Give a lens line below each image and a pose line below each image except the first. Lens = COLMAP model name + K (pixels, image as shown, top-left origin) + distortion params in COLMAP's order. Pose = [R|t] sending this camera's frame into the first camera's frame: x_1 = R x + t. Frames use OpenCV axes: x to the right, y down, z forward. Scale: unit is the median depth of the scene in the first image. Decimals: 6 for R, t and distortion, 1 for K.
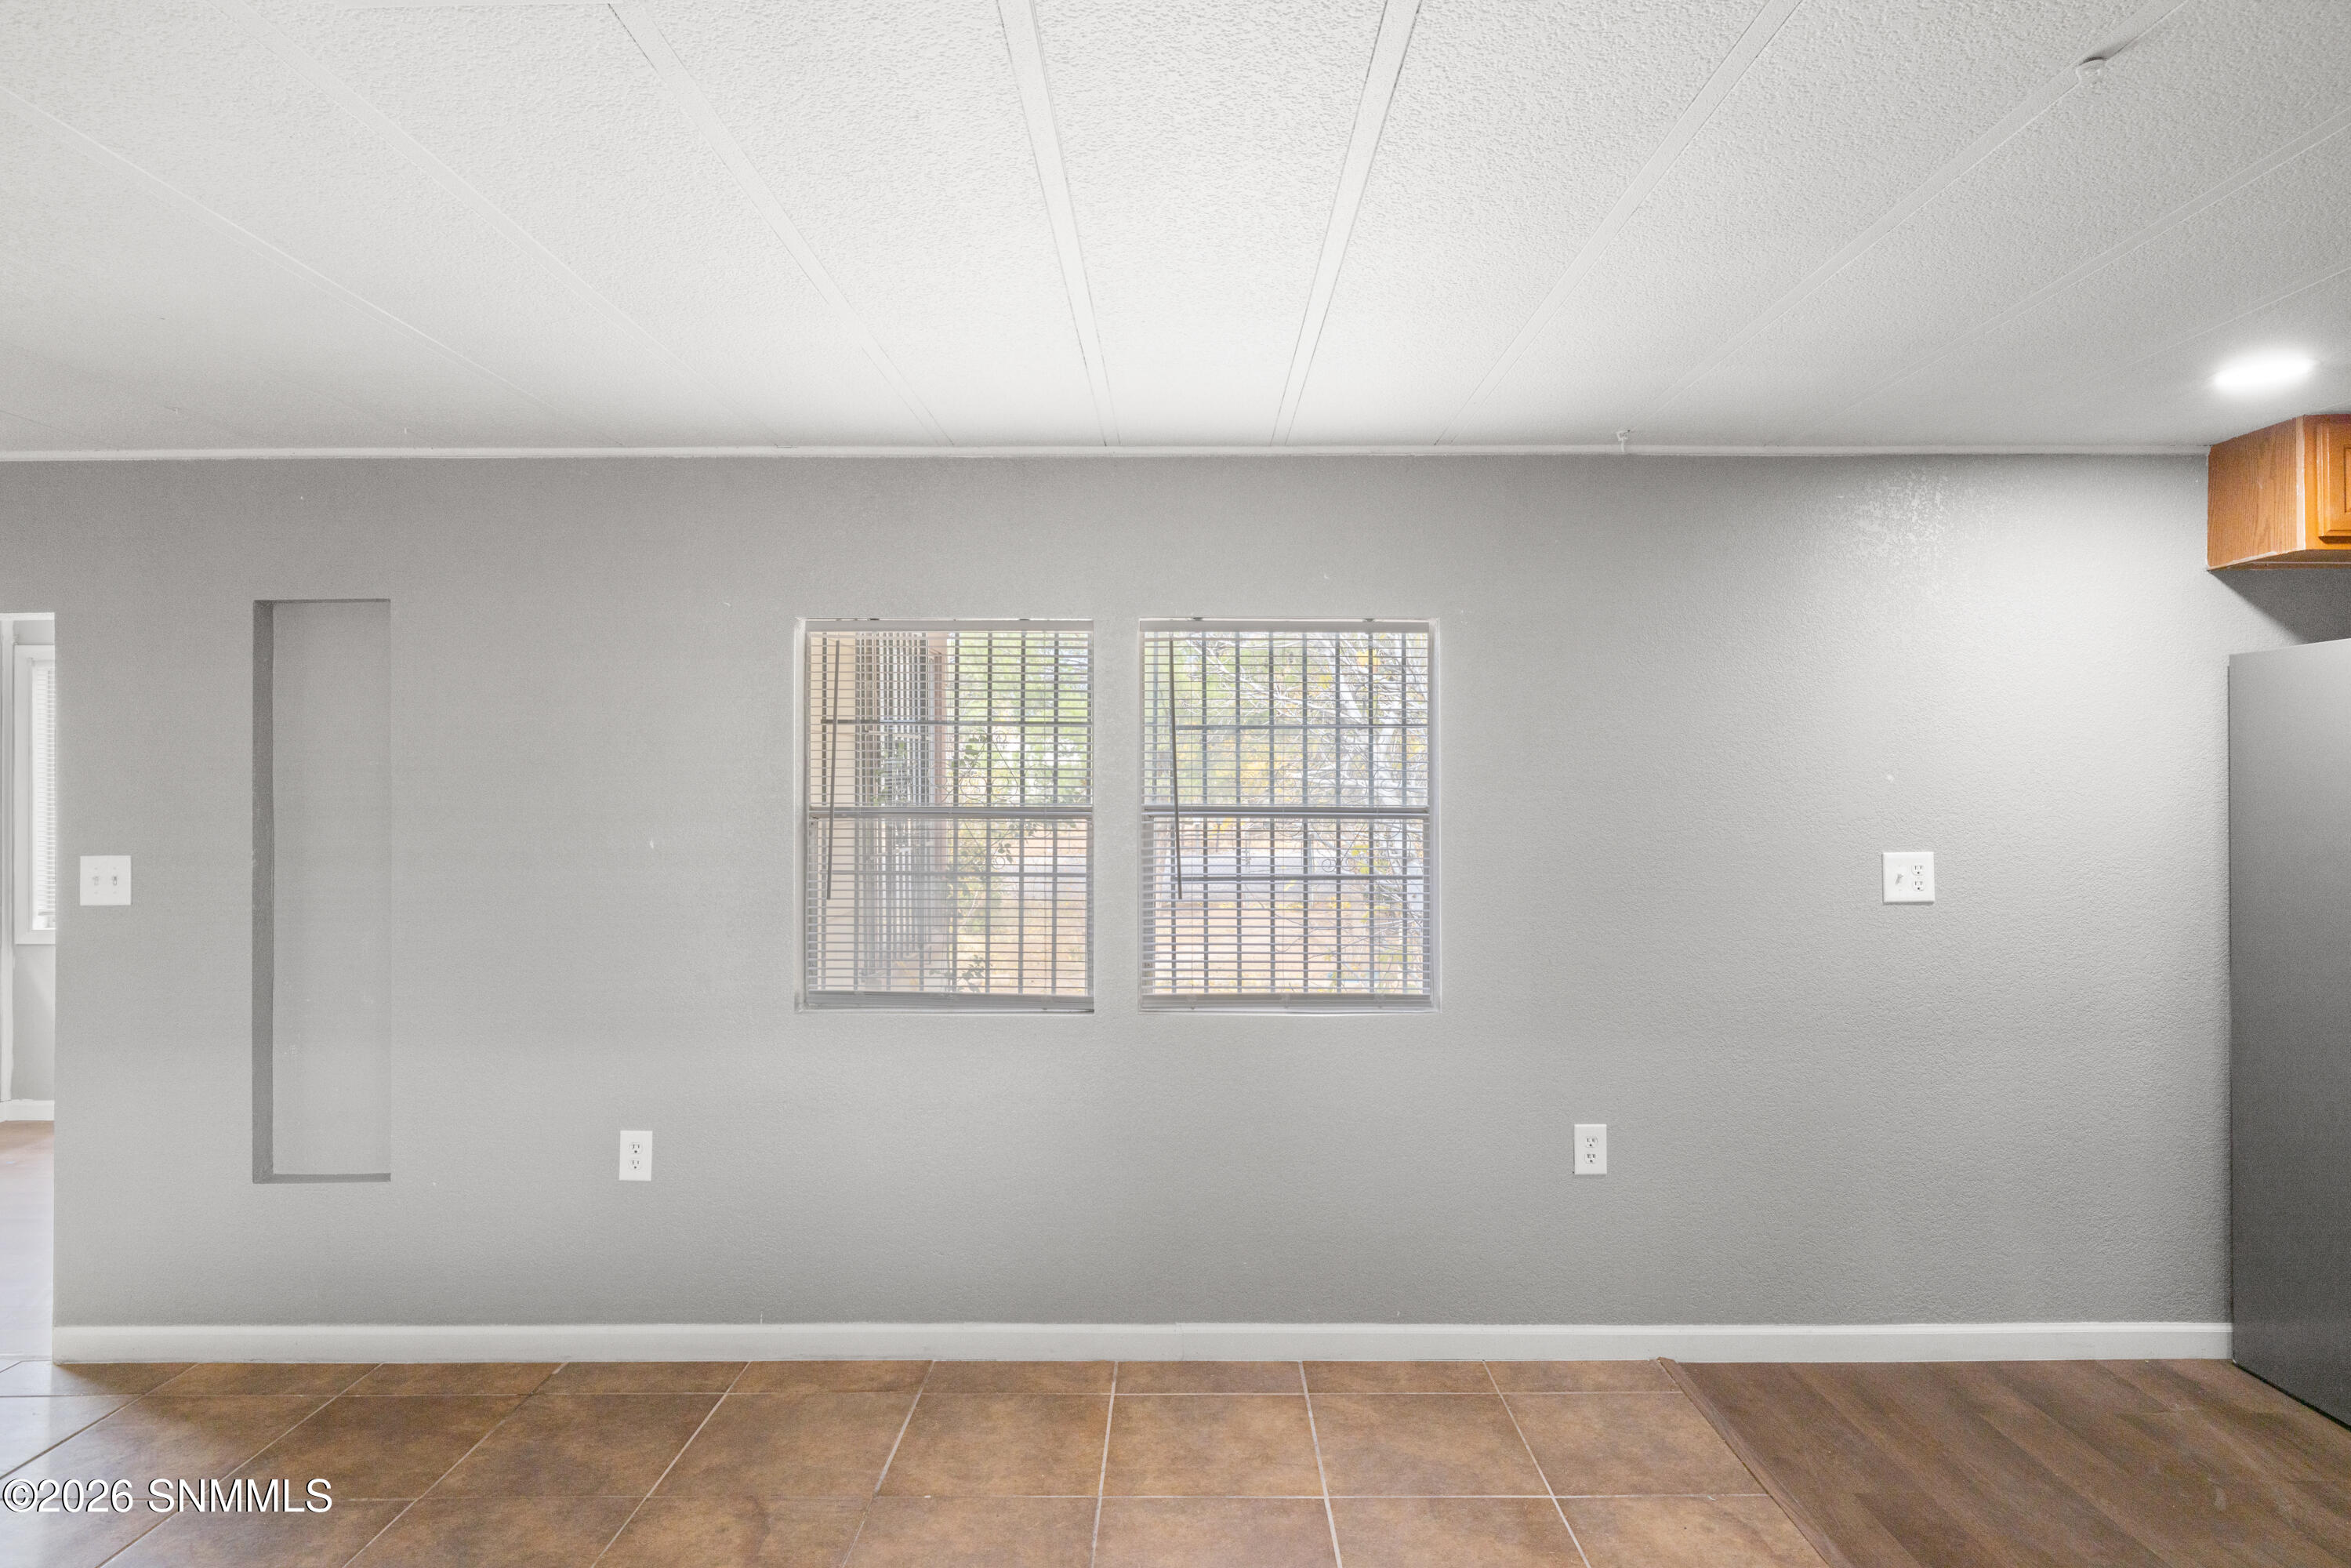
lens RADIAL K [[1354.0, 0, 1177.8], [0, 1354.0, 771.6], [0, 0, 1]] dist [0.017639, -0.000521]
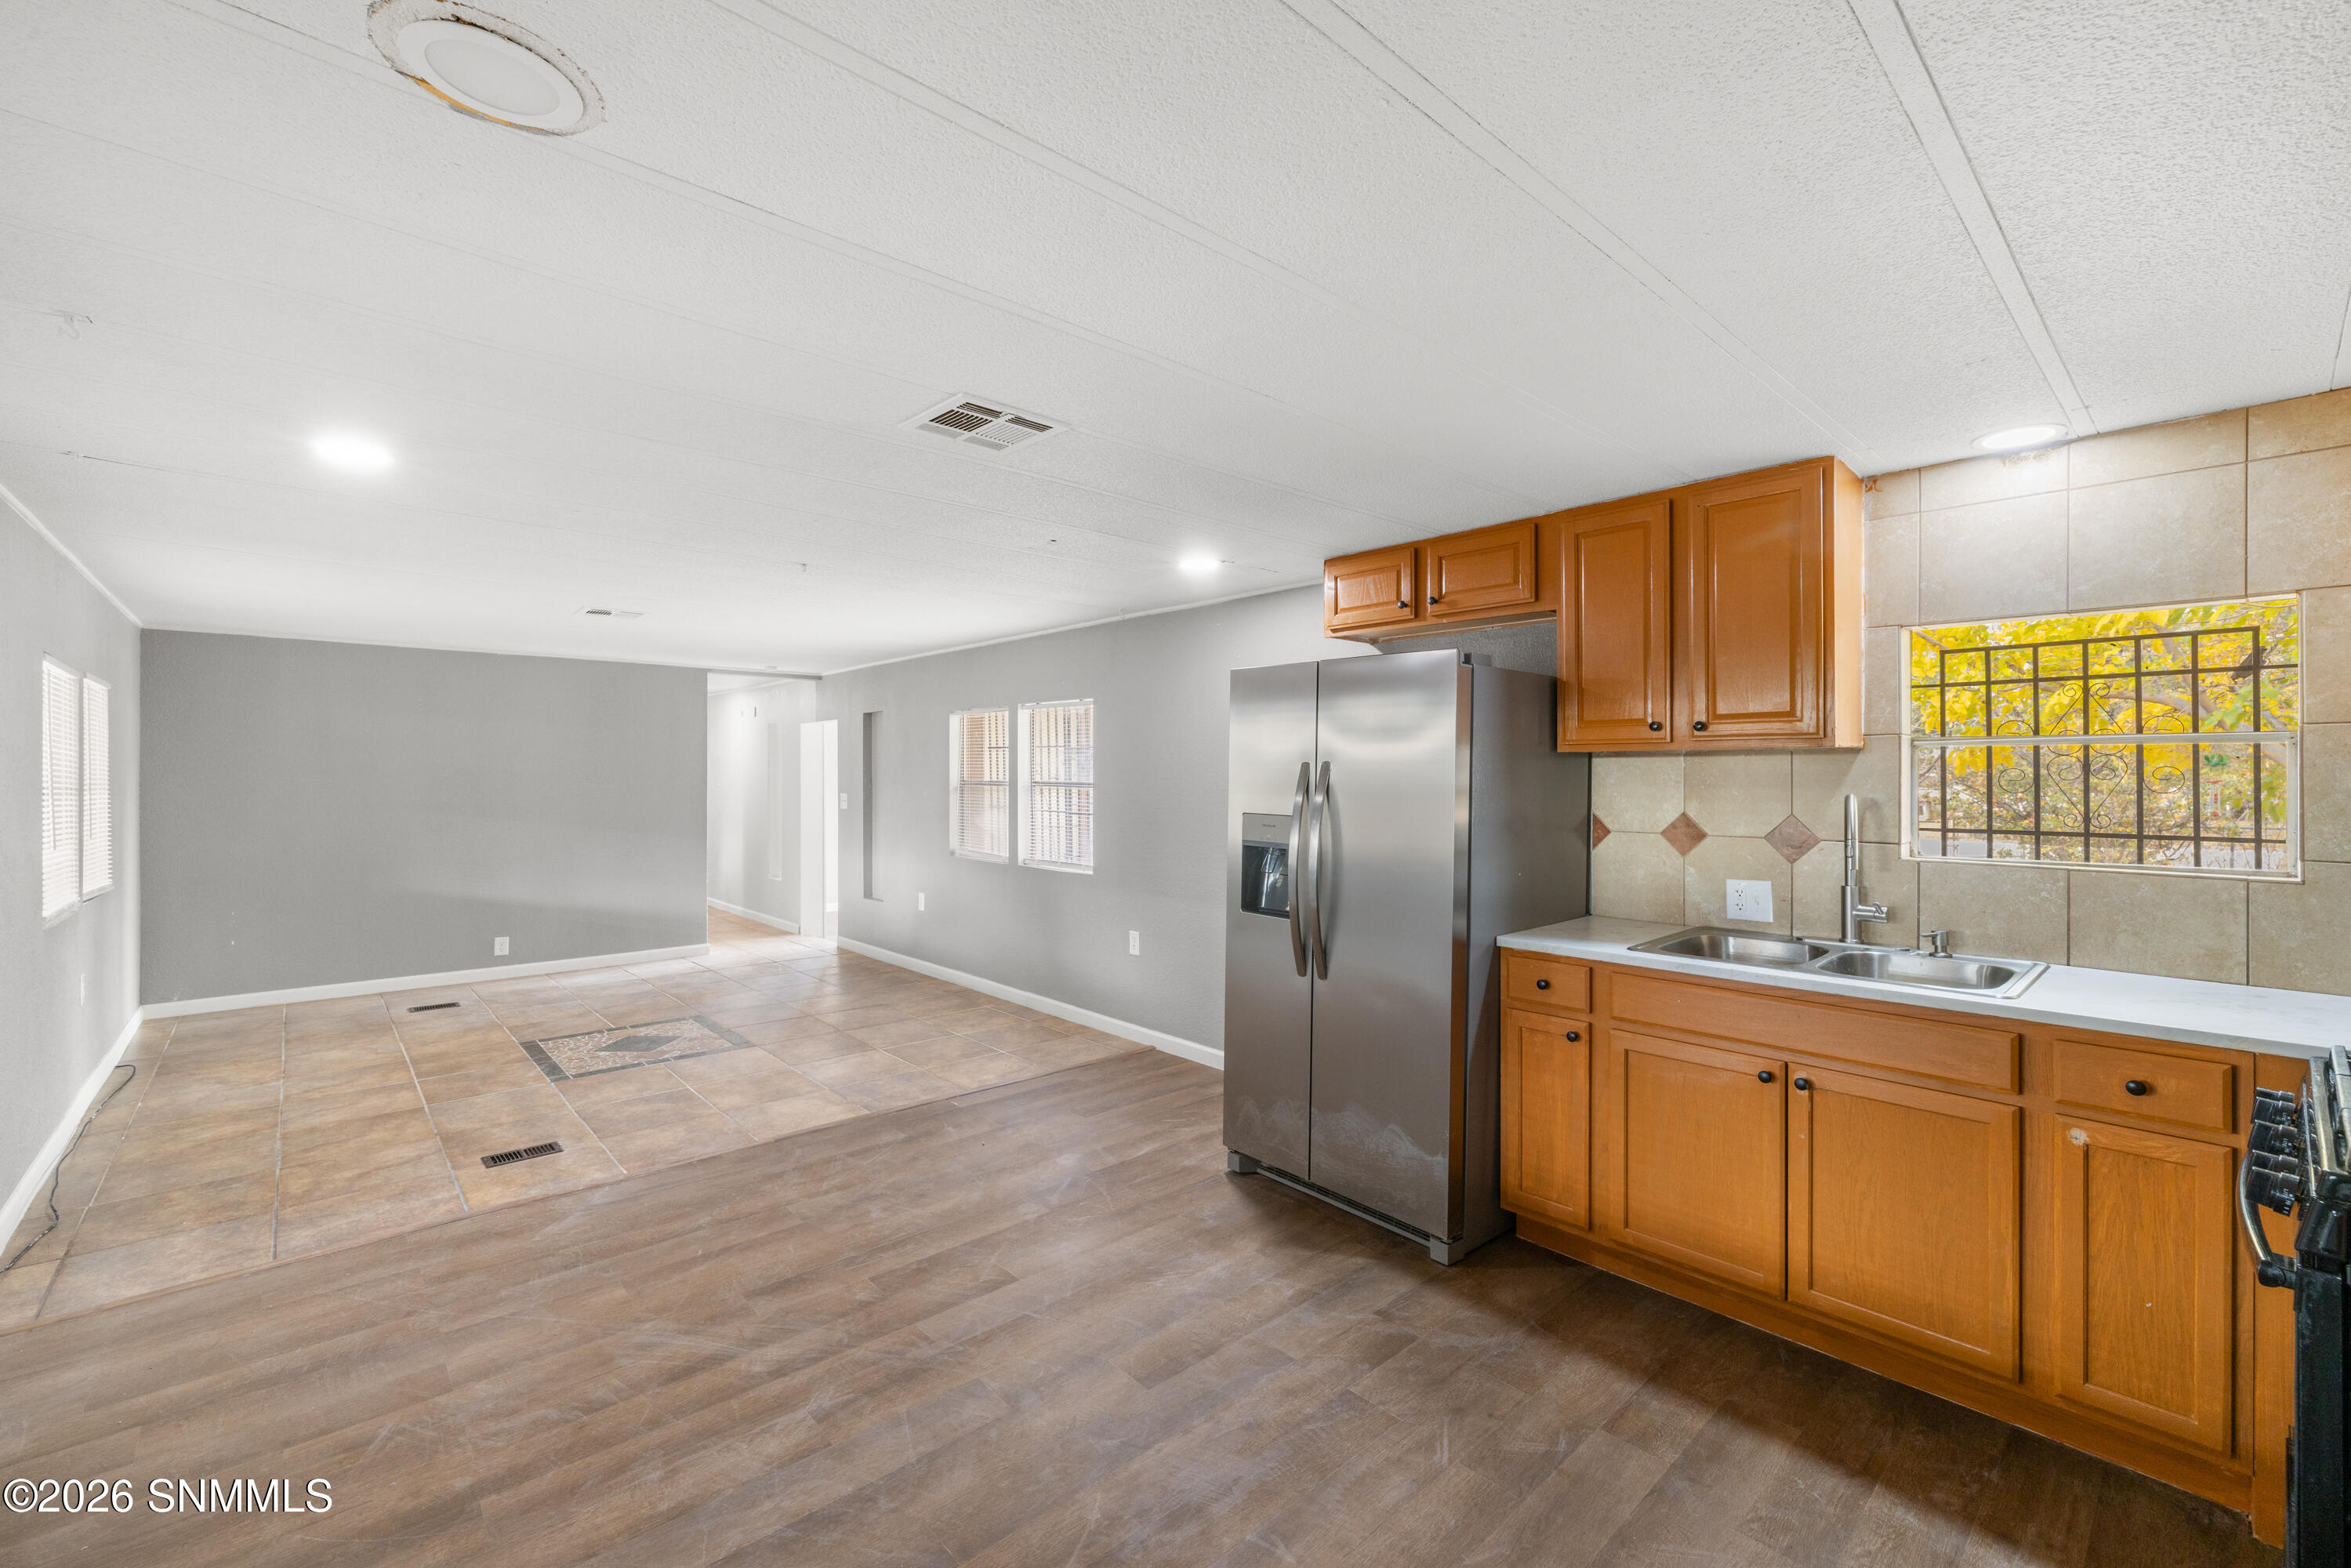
lens RADIAL K [[980.1, 0, 1174.4], [0, 980.1, 781.5], [0, 0, 1]] dist [-0.001085, -0.000025]
pose [[0.668937, 0.008524, -0.743270, 1.520275], [0.007338, 0.999810, 0.018070, -0.003999], [0.743283, -0.017541, 0.668748, 0.019819]]
